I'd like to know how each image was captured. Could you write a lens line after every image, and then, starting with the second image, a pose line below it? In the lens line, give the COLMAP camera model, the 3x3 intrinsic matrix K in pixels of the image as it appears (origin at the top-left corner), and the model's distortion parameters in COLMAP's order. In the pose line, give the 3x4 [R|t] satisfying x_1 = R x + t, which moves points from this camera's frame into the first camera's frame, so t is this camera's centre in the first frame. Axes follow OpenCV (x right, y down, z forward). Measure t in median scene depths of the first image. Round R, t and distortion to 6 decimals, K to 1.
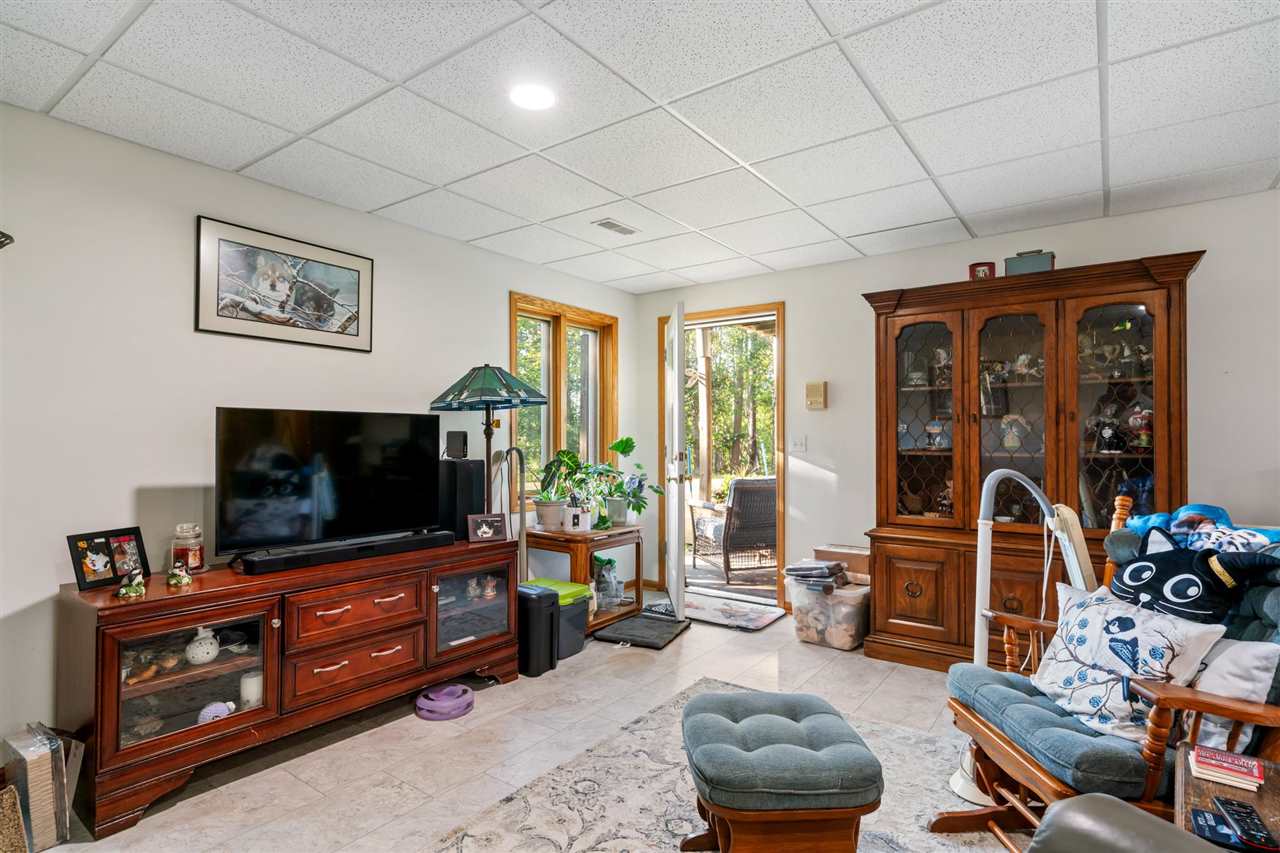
lens RADIAL K [[659.7, 0, 639.7], [0, 659.7, 422.5], [0, 0, 1]] dist [0.001853, 0.001302]
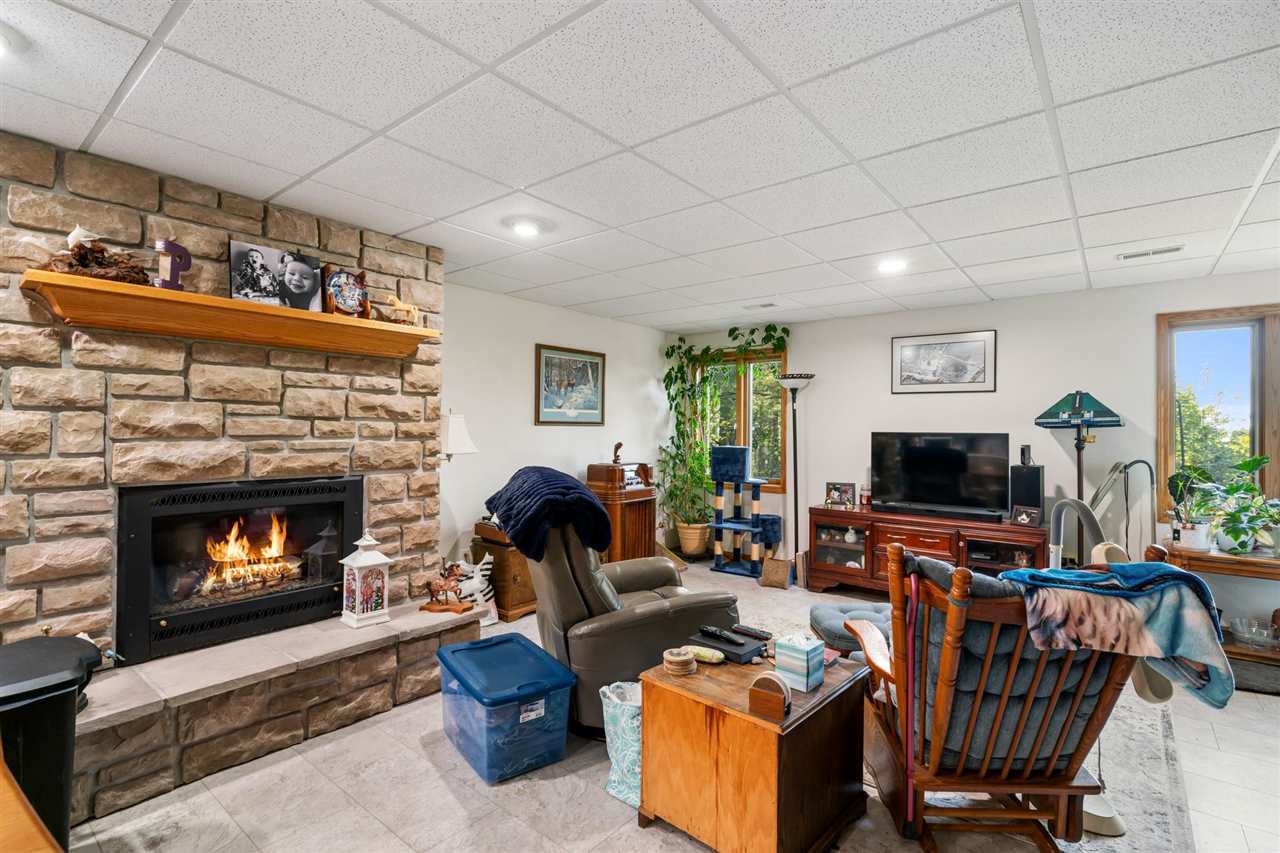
lens RADIAL K [[590.2, 0, 635.5], [0, 590.2, 430.7], [0, 0, 1]] dist [0.000217, -0.000023]
pose [[-0.054029, 0.001625, -0.998538, 1.118590], [0.014582, 0.999893, 0.000838, -0.033754], [0.998433, -0.014515, -0.054047, 0.279493]]
